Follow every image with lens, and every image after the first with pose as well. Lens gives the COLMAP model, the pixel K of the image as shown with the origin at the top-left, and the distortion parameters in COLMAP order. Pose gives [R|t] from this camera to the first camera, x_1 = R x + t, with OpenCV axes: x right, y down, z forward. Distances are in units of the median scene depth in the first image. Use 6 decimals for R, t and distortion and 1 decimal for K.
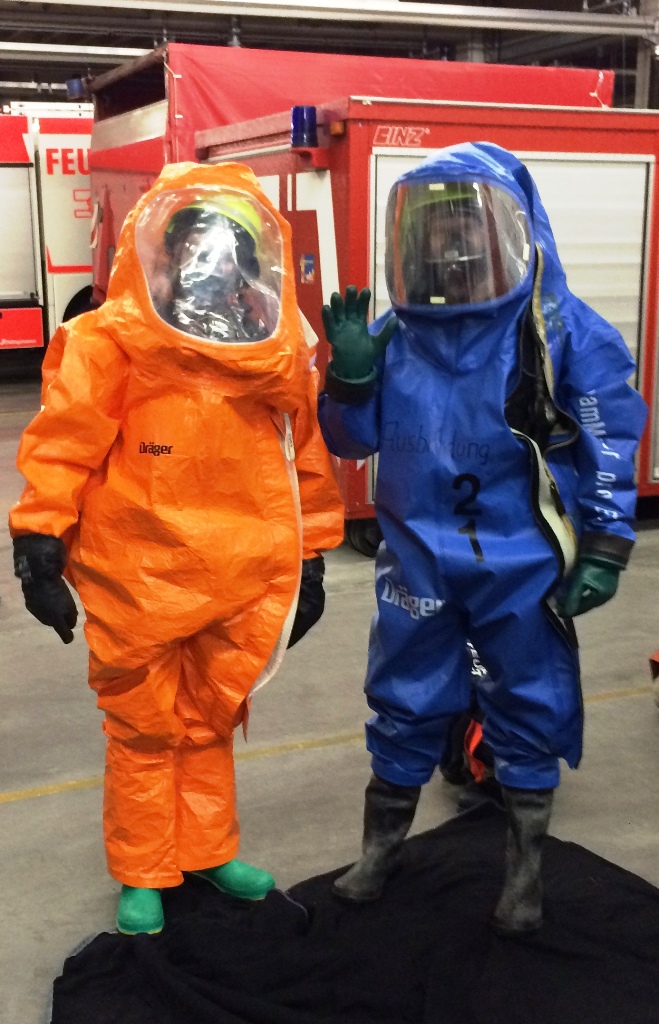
lens RADIAL K [[1362.6, 0, 268.7], [0, 1362.6, 489.6], [0, 0, 1]] dist [0.026049, 0.000000]
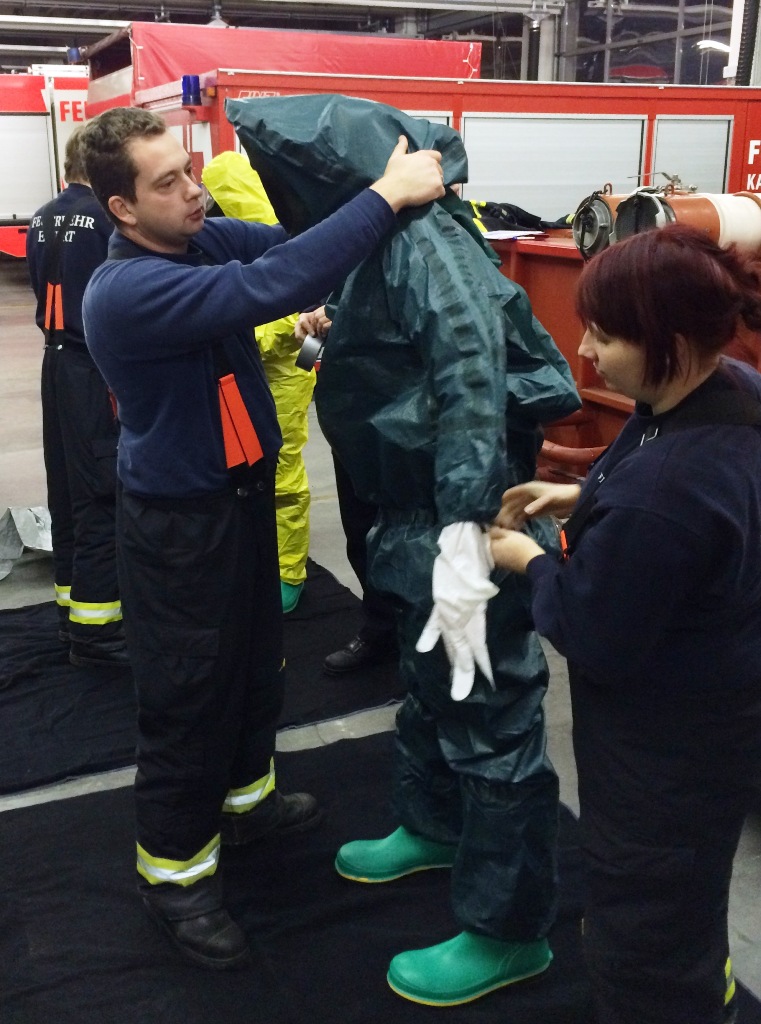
lens RADIAL K [[1103.4, 0, 313.6], [0, 1103.4, 407.9], [0, 0, 1]] dist [0.043323, 0.000000]
pose [[0.999994, -0.001391, 0.003110, 0.085752], [0.001296, 0.999544, 0.030181, 0.011010], [-0.003151, -0.030177, 0.999540, -0.070329]]
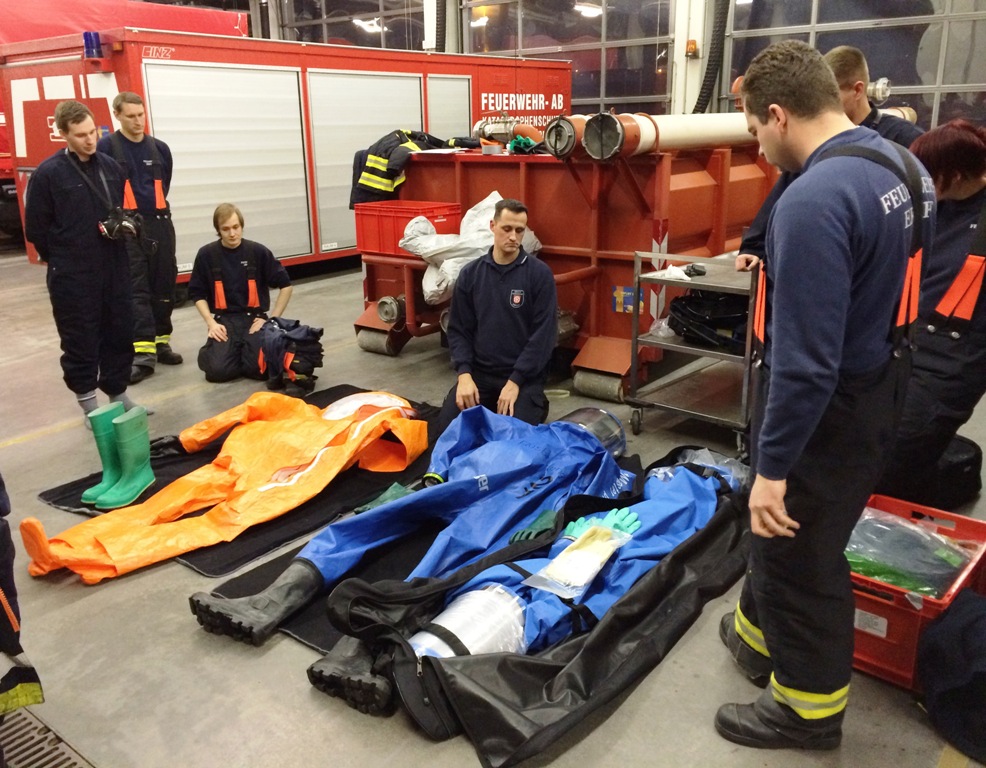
lens RADIAL K [[902.4, 0, 491.8], [0, 902.4, 398.3], [0, 0, 1]] dist [0.017220, 0.000000]
pose [[0.862205, -0.160326, 0.480518, -0.088600], [0.105825, 0.984671, 0.138653, 0.028170], [-0.495382, -0.068696, 0.865955, -0.114704]]
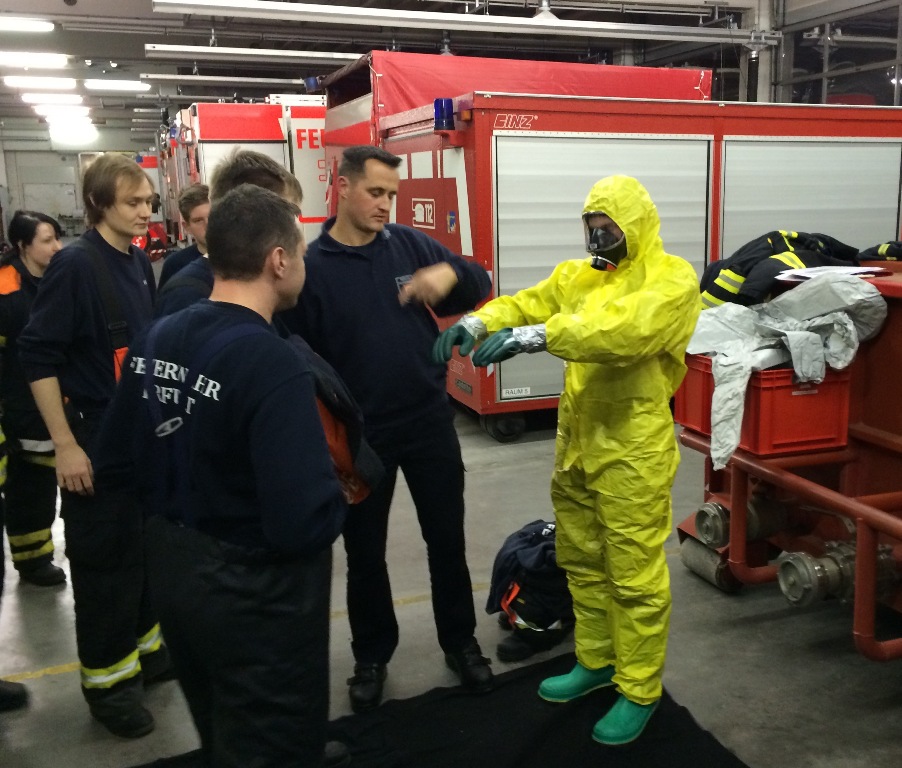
lens RADIAL K [[994.1, 0, 533.3], [0, 994.1, 363.1], [0, 0, 1]] dist [0.038973, 0.000000]
pose [[0.999752, -0.009557, 0.020108, 0.053372], [0.009786, 0.999888, -0.011334, -0.009605], [-0.019997, 0.011528, 0.999734, 0.028396]]
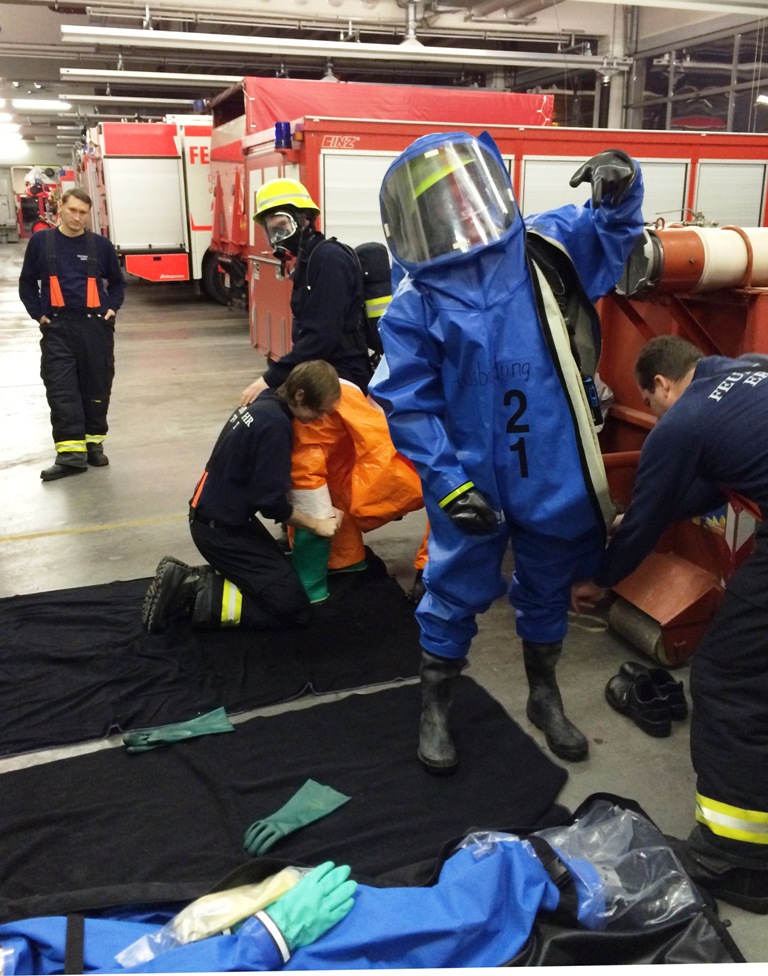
lens RADIAL K [[950.9, 0, 386.9], [0, 950.9, 435.8], [0, 0, 1]] dist [0.021370, 0.000000]
pose [[0.999175, 0.014045, -0.038116, 0.113141], [-0.012012, 0.998520, 0.053043, 0.010564], [0.038804, -0.052542, 0.997865, -0.059372]]
